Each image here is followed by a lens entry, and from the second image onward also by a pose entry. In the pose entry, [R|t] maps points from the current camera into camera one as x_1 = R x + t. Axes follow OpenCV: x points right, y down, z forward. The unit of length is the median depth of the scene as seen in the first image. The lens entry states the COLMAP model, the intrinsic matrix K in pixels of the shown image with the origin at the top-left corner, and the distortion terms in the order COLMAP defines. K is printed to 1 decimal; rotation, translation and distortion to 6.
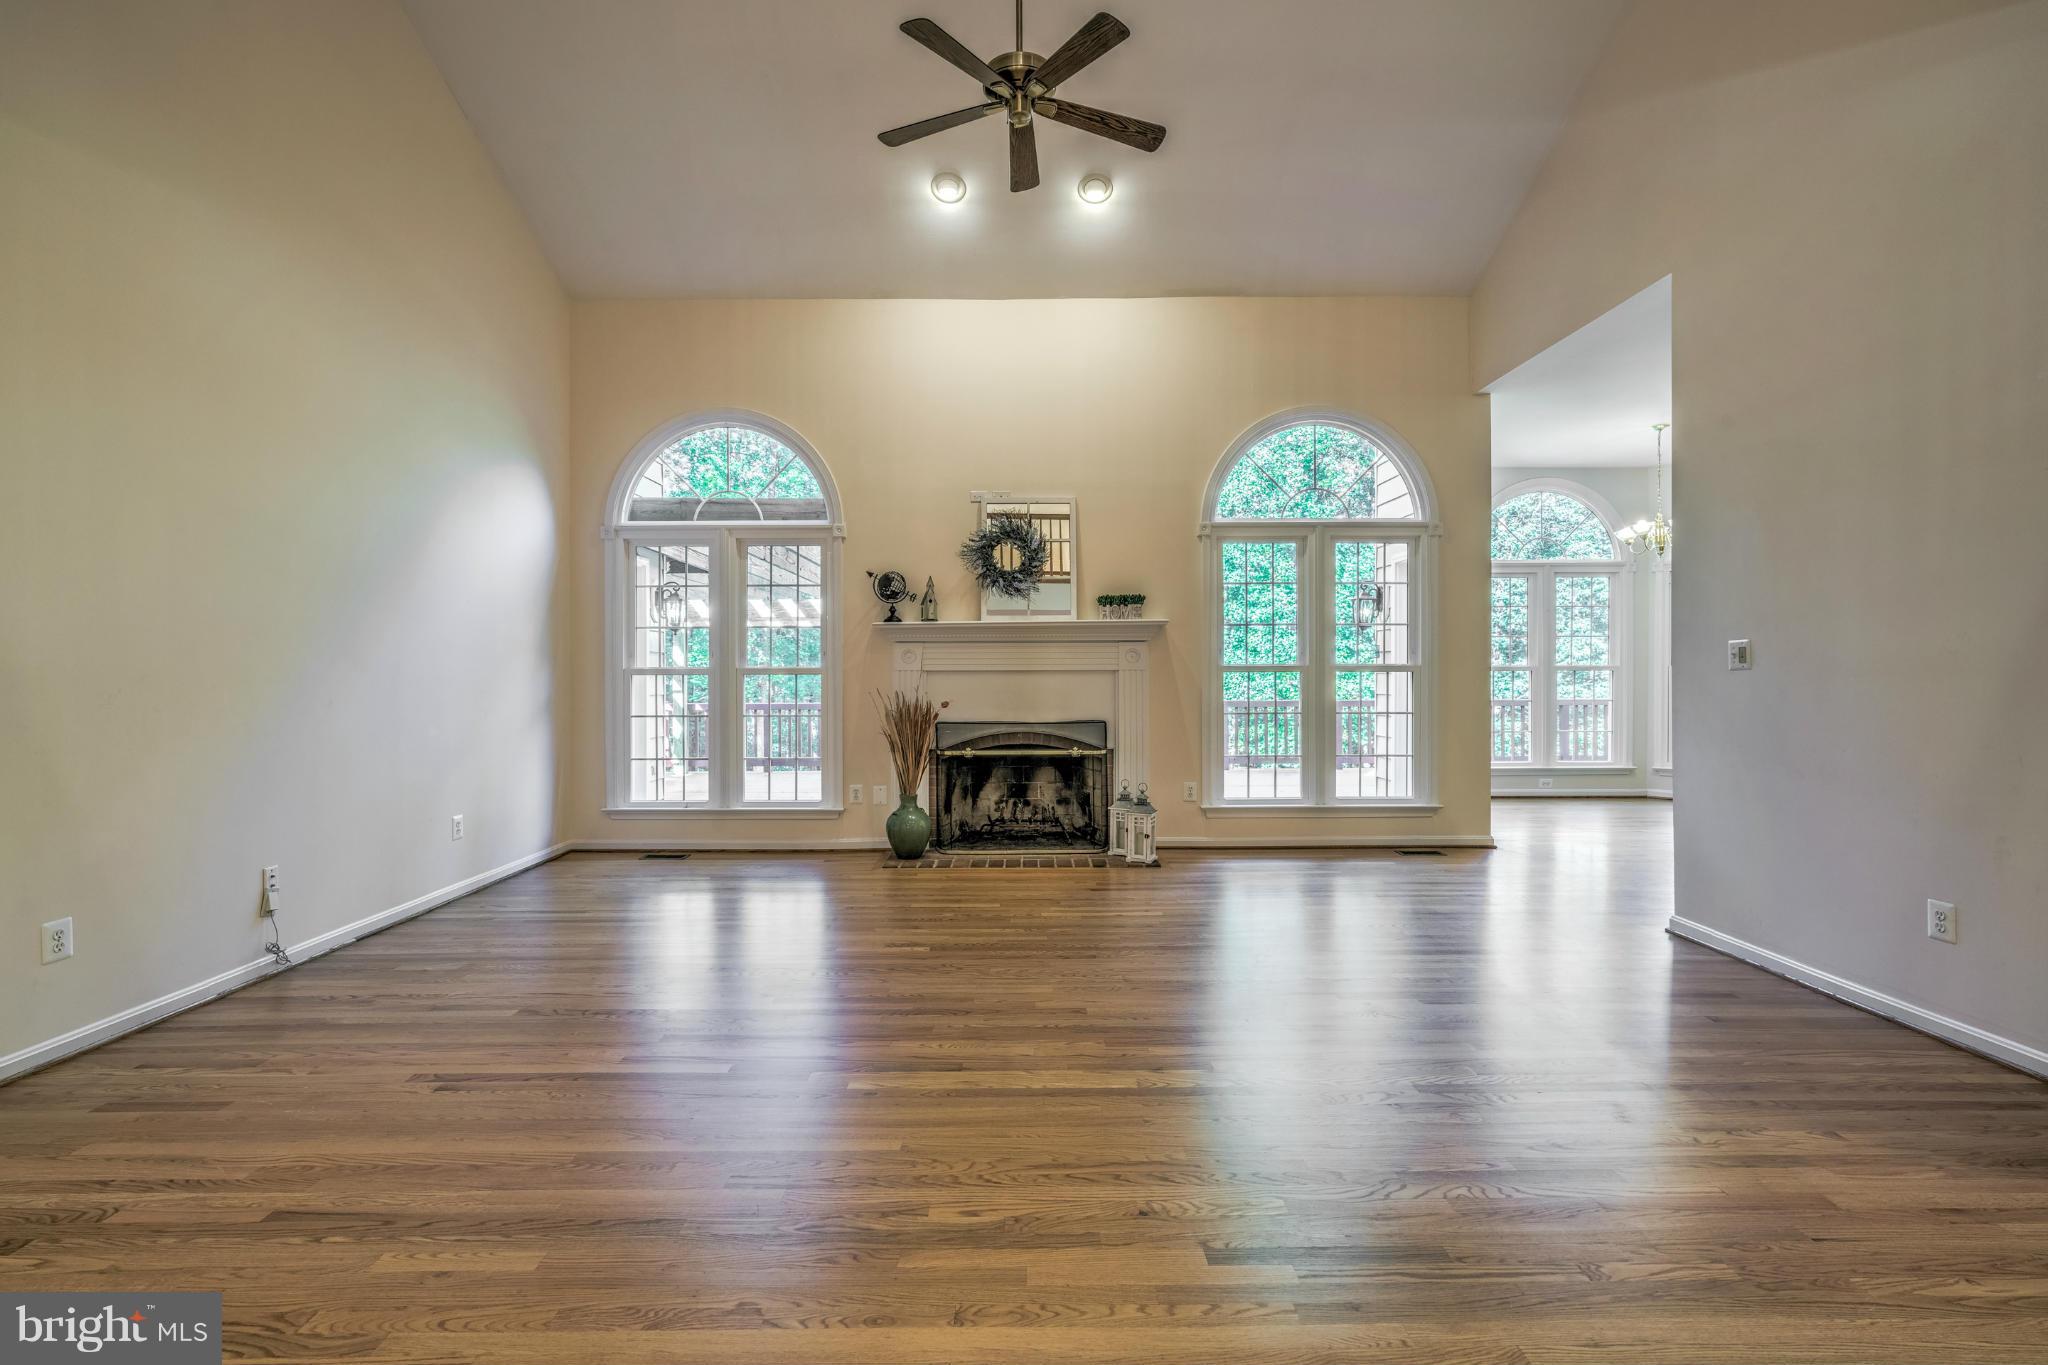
lens RADIAL K [[932.5, 0, 1029.0], [0, 932.5, 686.8], [0, 0, 1]] dist [-0.008981, 0.003617]
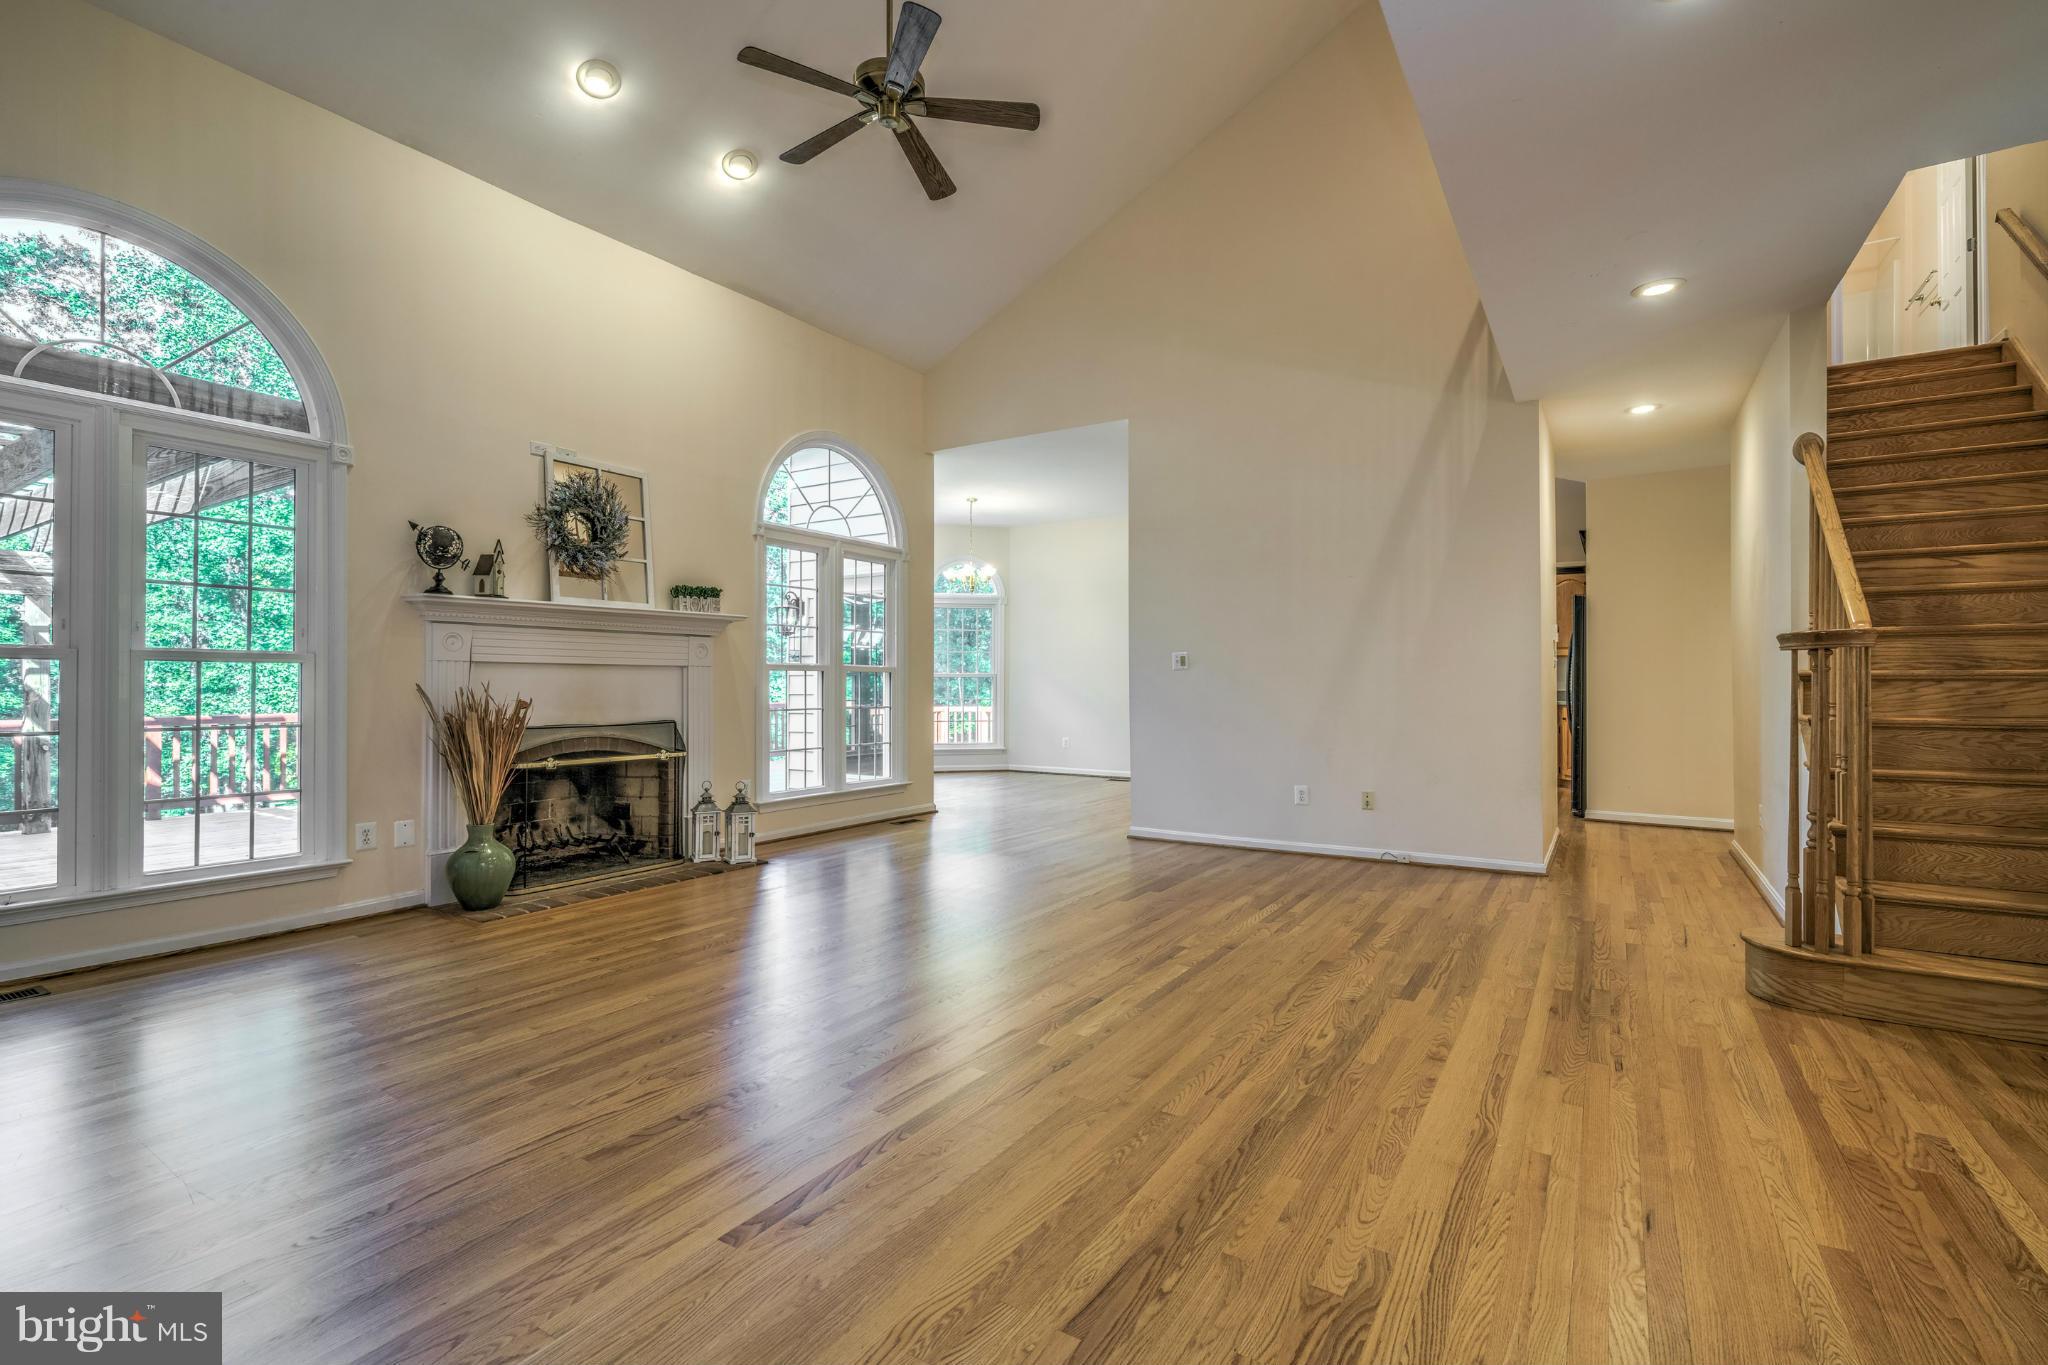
lens RADIAL K [[932.5, 0, 1027.3], [0, 932.5, 689.2], [0, 0, 1]] dist [-0.008981, 0.003617]
pose [[0.534747, -0.000270, 0.845012, -0.513741], [0.010622, 0.999923, -0.006402, 0.015077], [-0.844945, 0.012399, 0.534709, 0.212065]]
